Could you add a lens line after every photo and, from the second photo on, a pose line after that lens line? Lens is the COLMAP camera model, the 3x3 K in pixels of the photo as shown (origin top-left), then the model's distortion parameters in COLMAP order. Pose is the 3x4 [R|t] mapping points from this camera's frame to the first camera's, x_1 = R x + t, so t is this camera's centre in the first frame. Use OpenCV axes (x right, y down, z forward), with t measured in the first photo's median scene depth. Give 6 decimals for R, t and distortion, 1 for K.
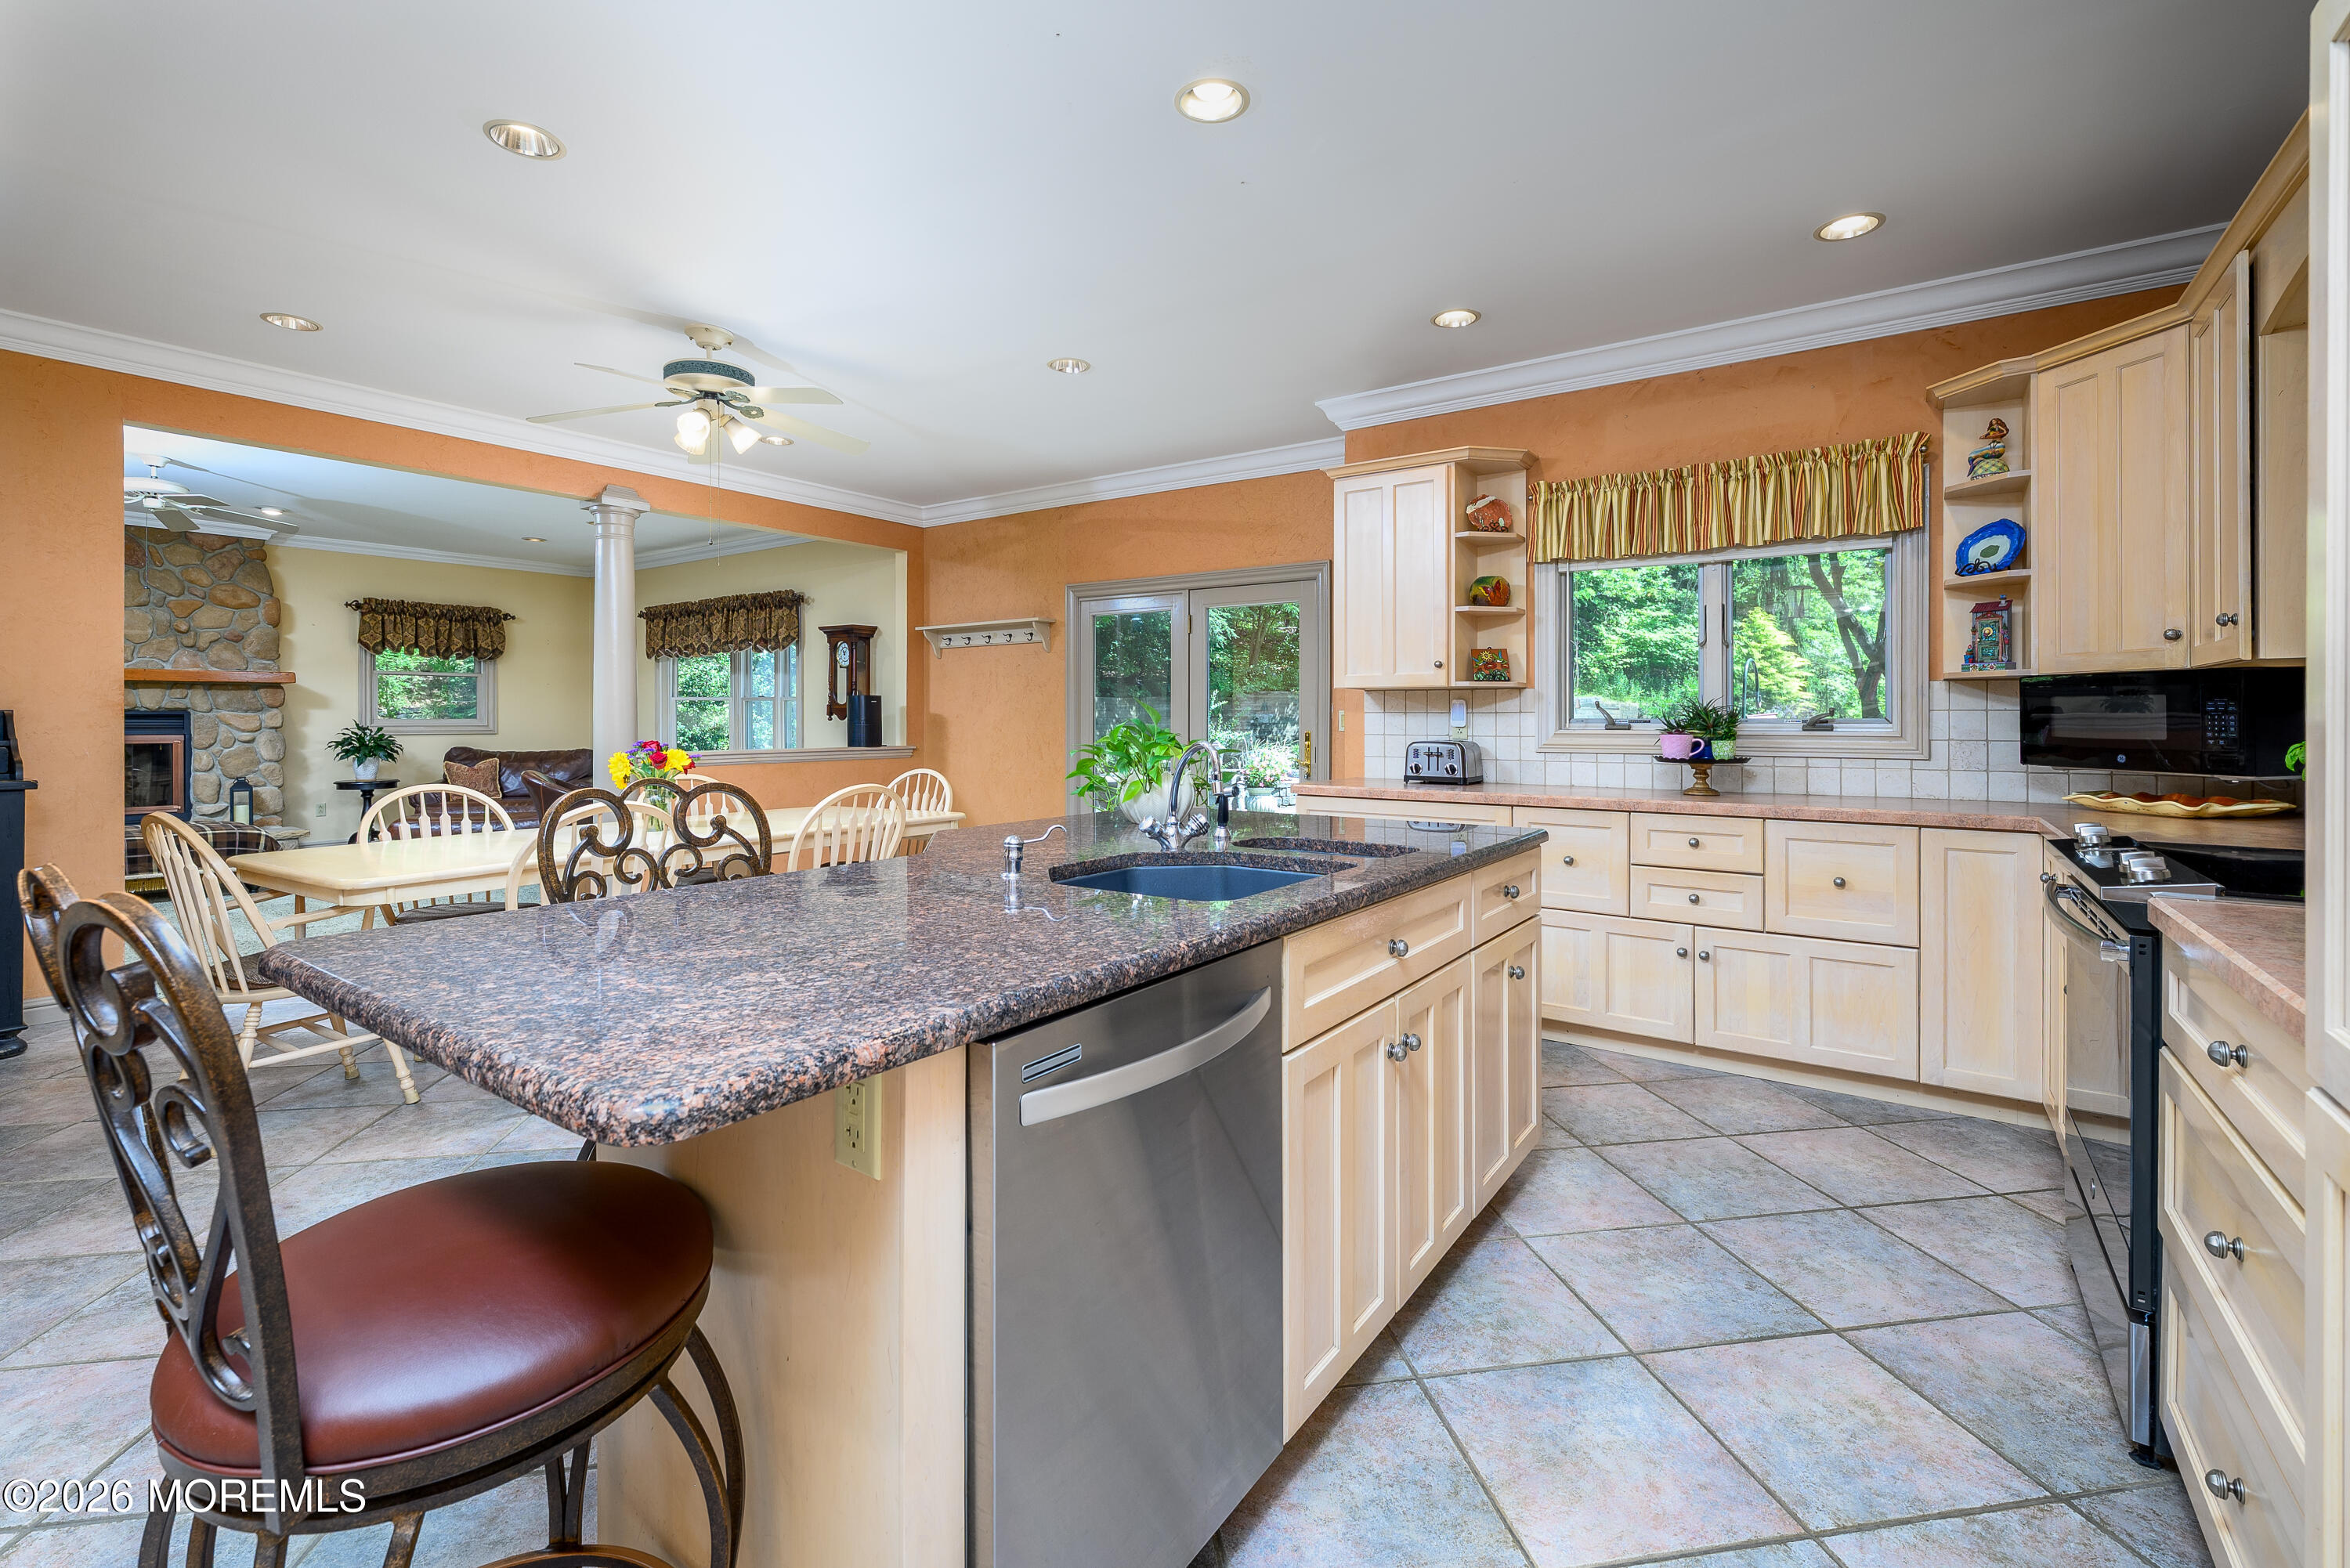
lens RADIAL K [[1024.5, 0, 1165.5], [0, 1024.5, 726.0], [0, 0, 1]] dist [0.001372, 0.001813]
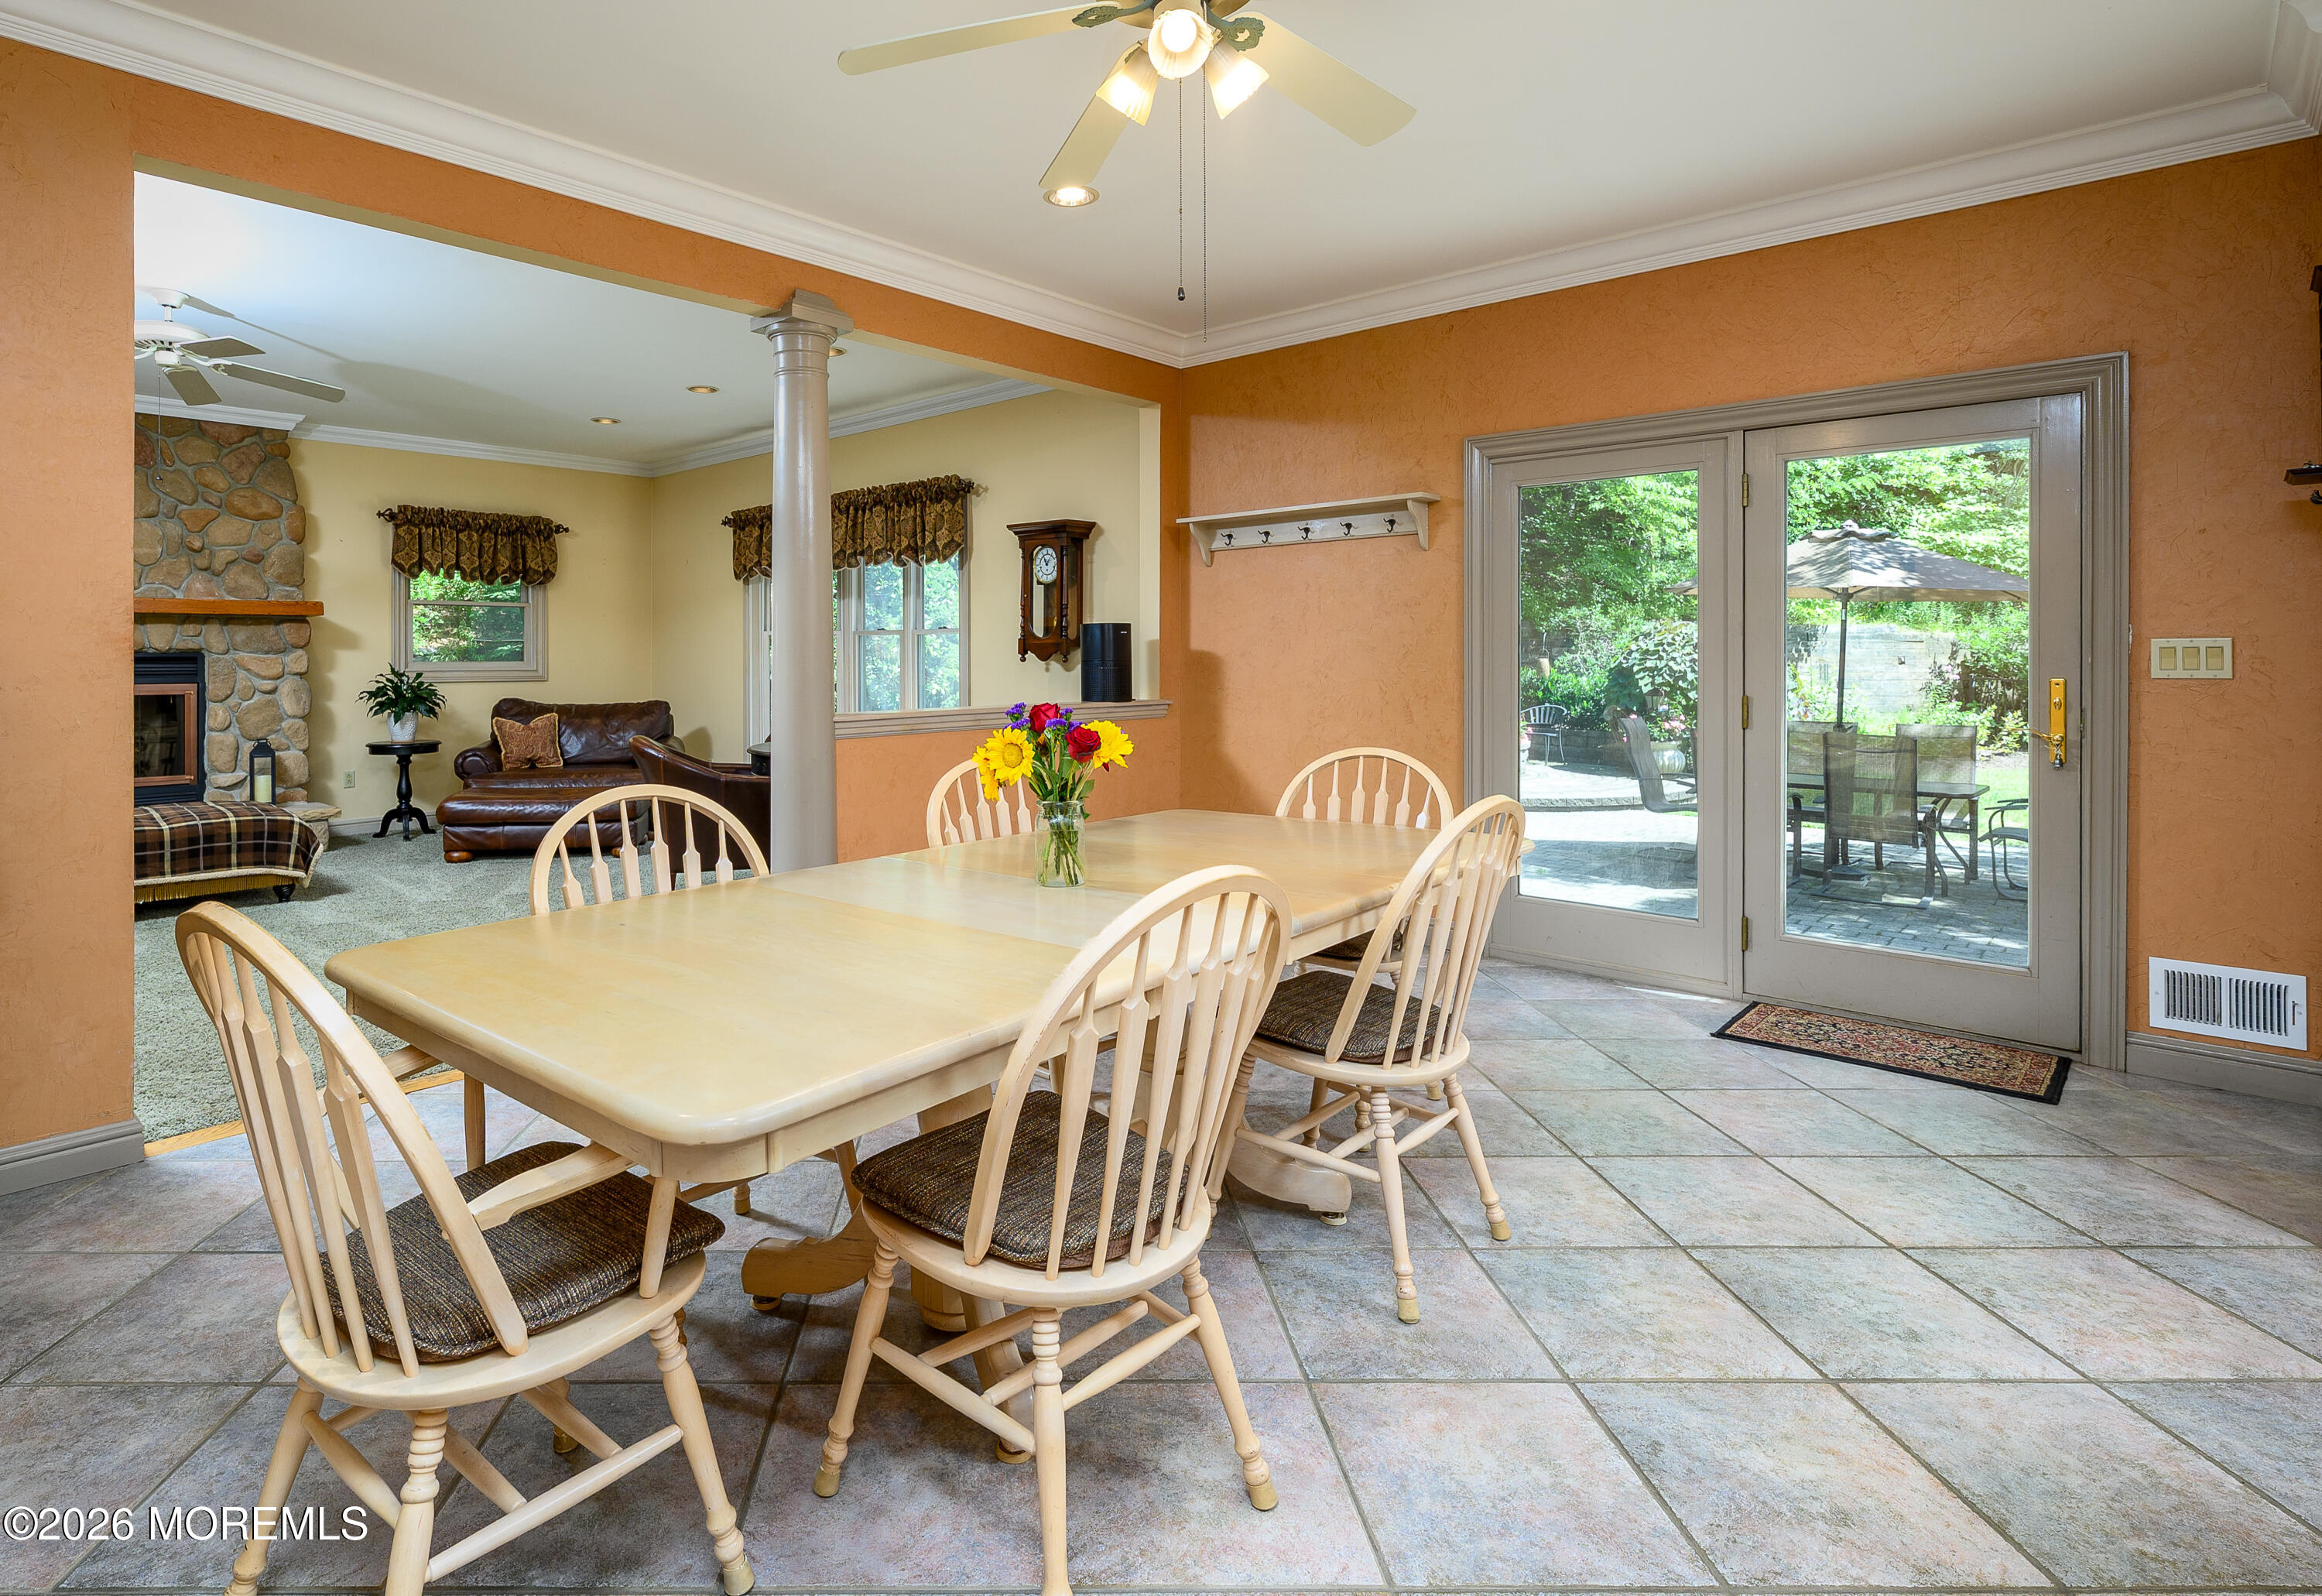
lens RADIAL K [[1191.8, 0, 993.2], [0, 1191.8, 659.4], [0, 0, 1]] dist [0.000337, -0.000131]
pose [[0.986499, -0.004212, -0.163710, -0.216490], [0.003209, 0.999974, -0.006392, -0.001825], [0.163733, 0.005780, 0.986488, 0.211802]]
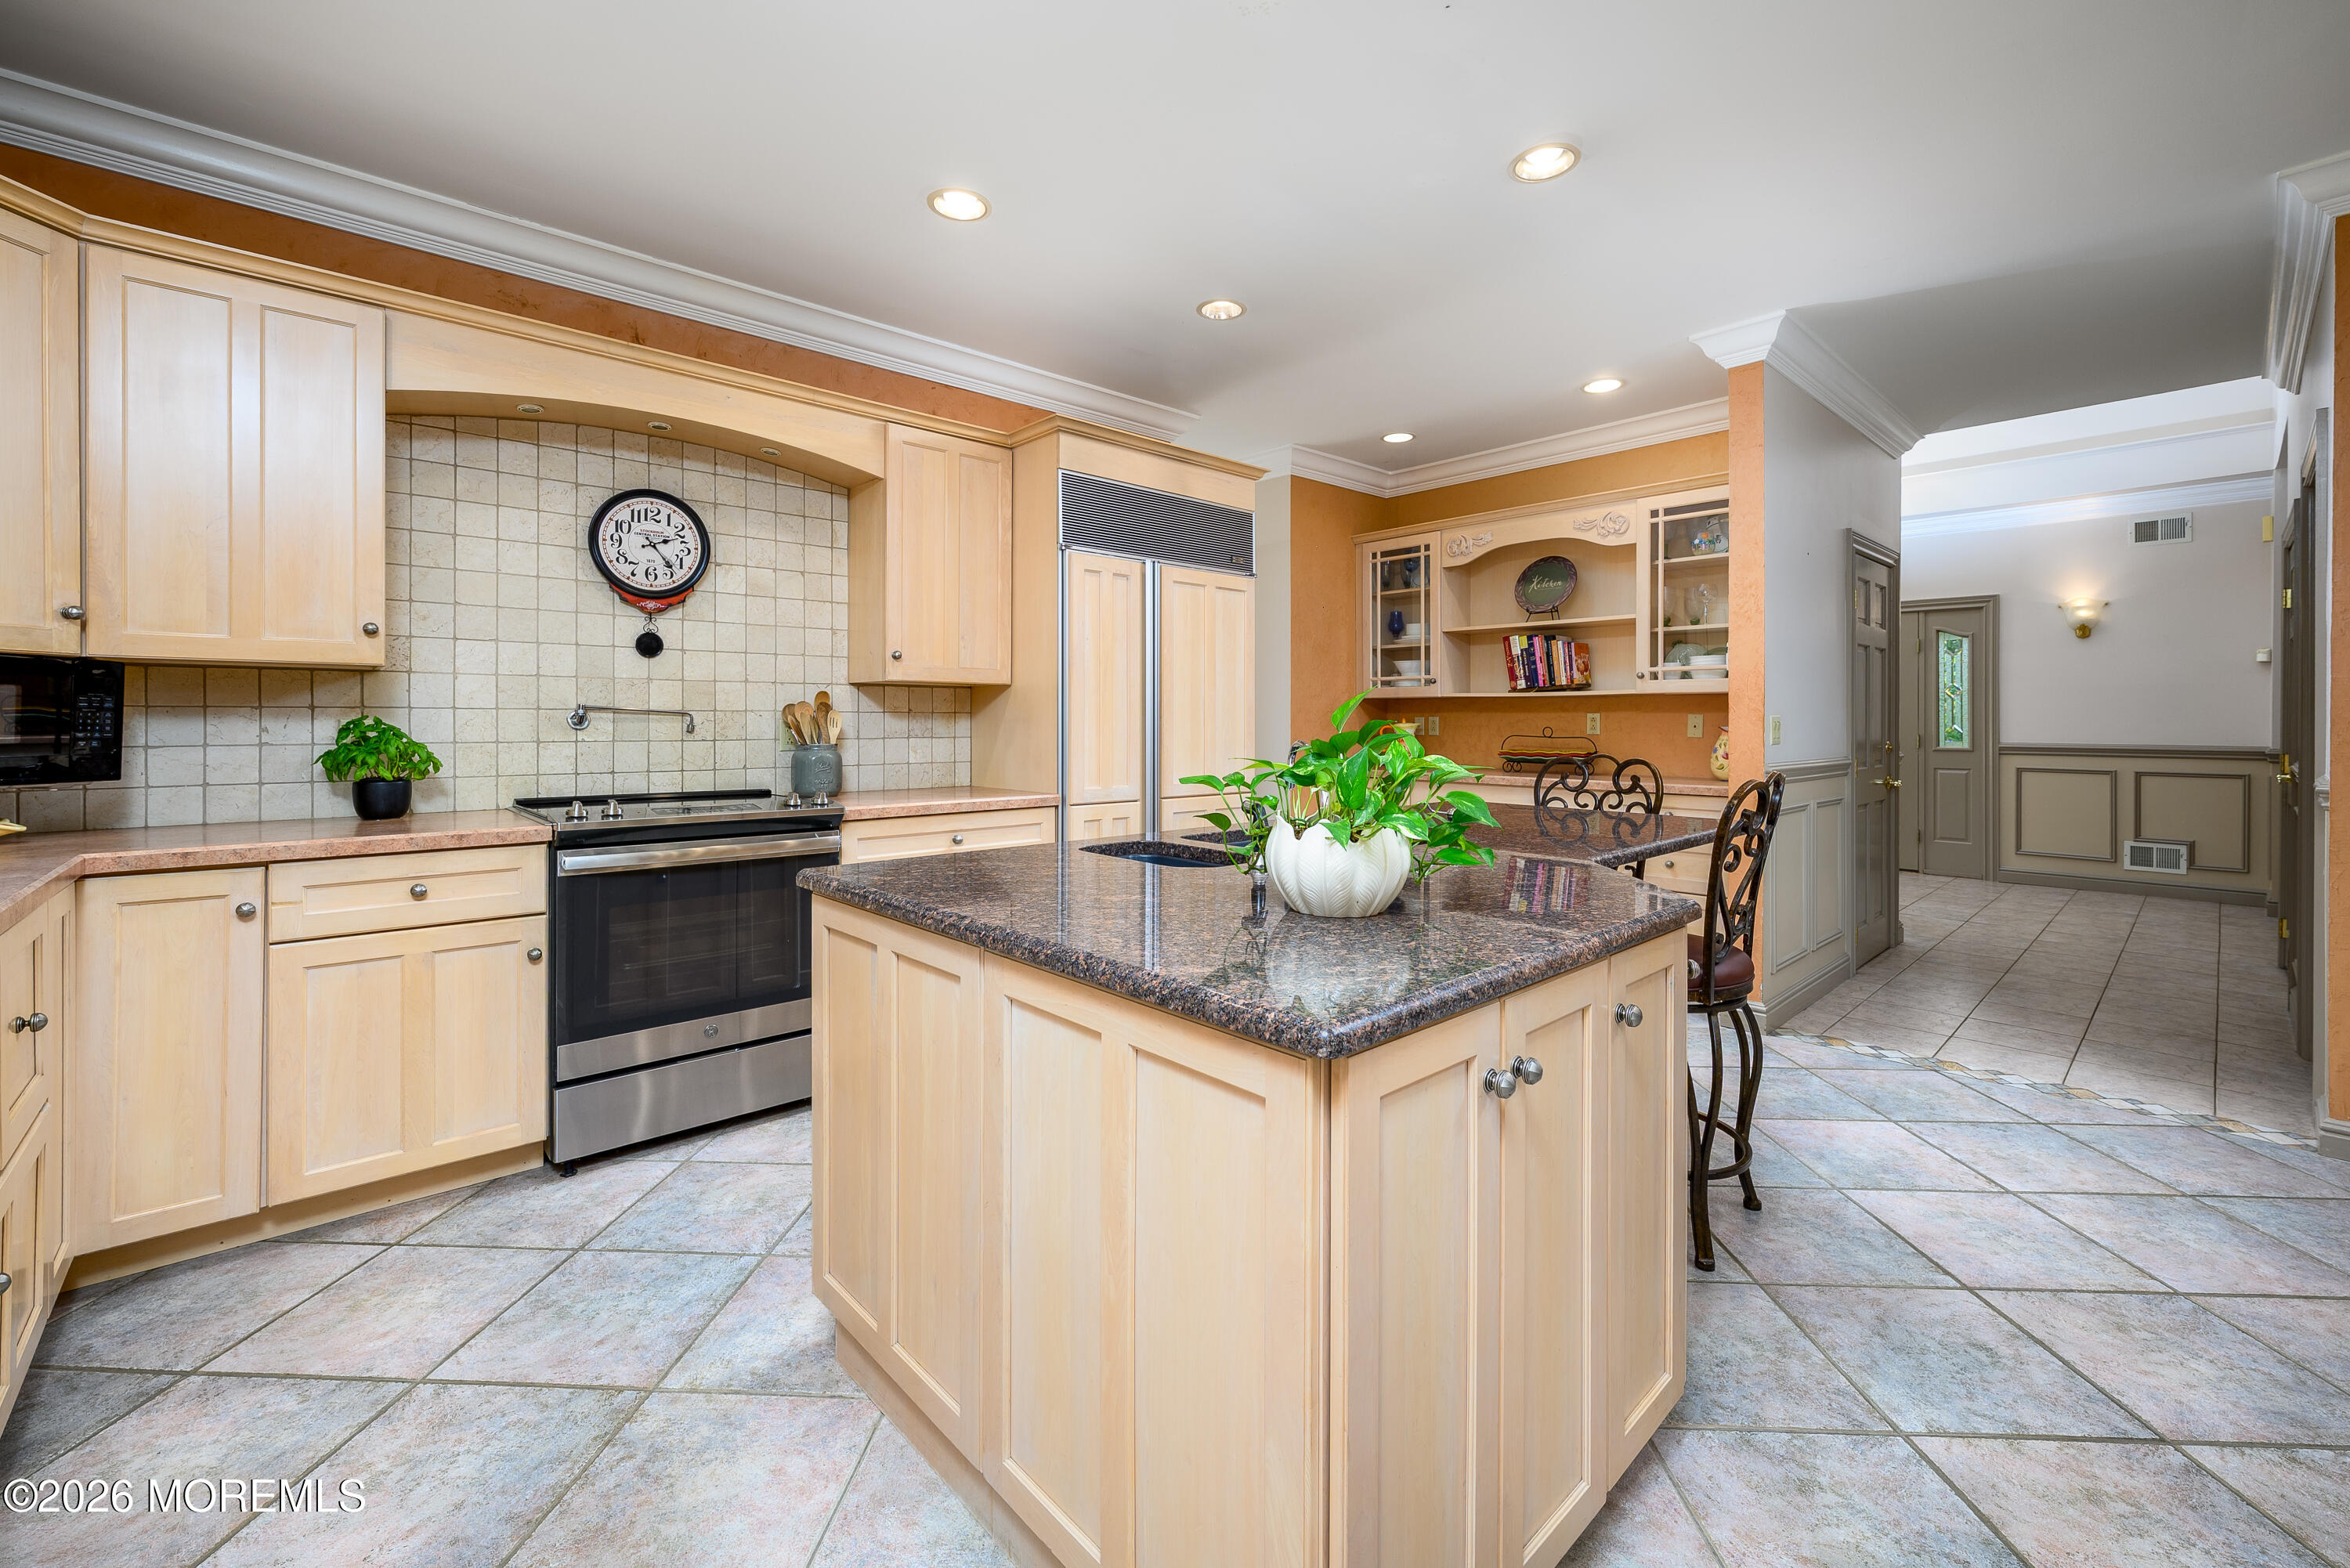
lens RADIAL K [[946.7, 0, 1162.2], [0, 946.7, 718.1], [0, 0, 1]] dist [-0.001222, 0.000489]
pose [[-0.977203, -0.002435, 0.212291, -0.007988], [-0.001300, 0.999984, 0.005486, -0.004016], [-0.212301, 0.005085, -0.977191, 0.530482]]
